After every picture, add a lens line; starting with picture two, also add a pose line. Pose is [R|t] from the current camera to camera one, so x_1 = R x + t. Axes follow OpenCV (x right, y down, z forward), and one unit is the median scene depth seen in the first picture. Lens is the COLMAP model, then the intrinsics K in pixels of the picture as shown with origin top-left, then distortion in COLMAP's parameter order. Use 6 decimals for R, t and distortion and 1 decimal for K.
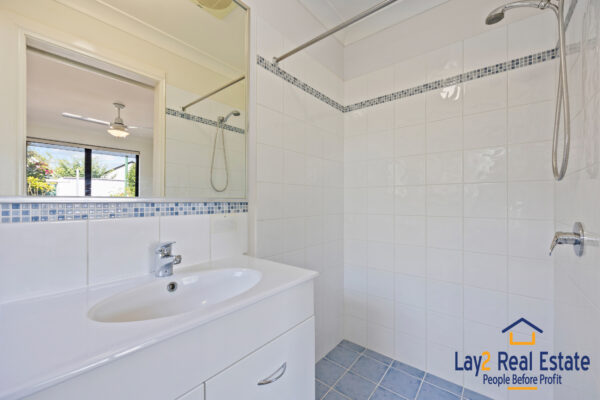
lens RADIAL K [[243.1, 0, 311.3], [0, 243.1, 200.4], [0, 0, 1]] dist [-0.005421, 0.001234]
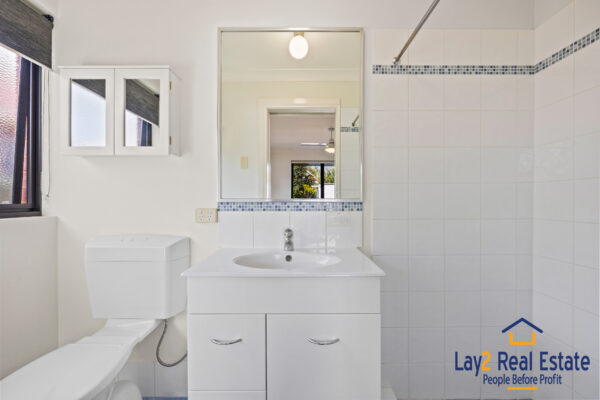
lens RADIAL K [[243.1, 0, 307.7], [0, 243.1, 202.7], [0, 0, 1]] dist [-0.005421, 0.001234]
pose [[0.632331, 0.009056, -0.774646, 0.418385], [0.002314, 0.999905, 0.013579, -0.005758], [0.774695, -0.010379, 0.632250, 0.086863]]
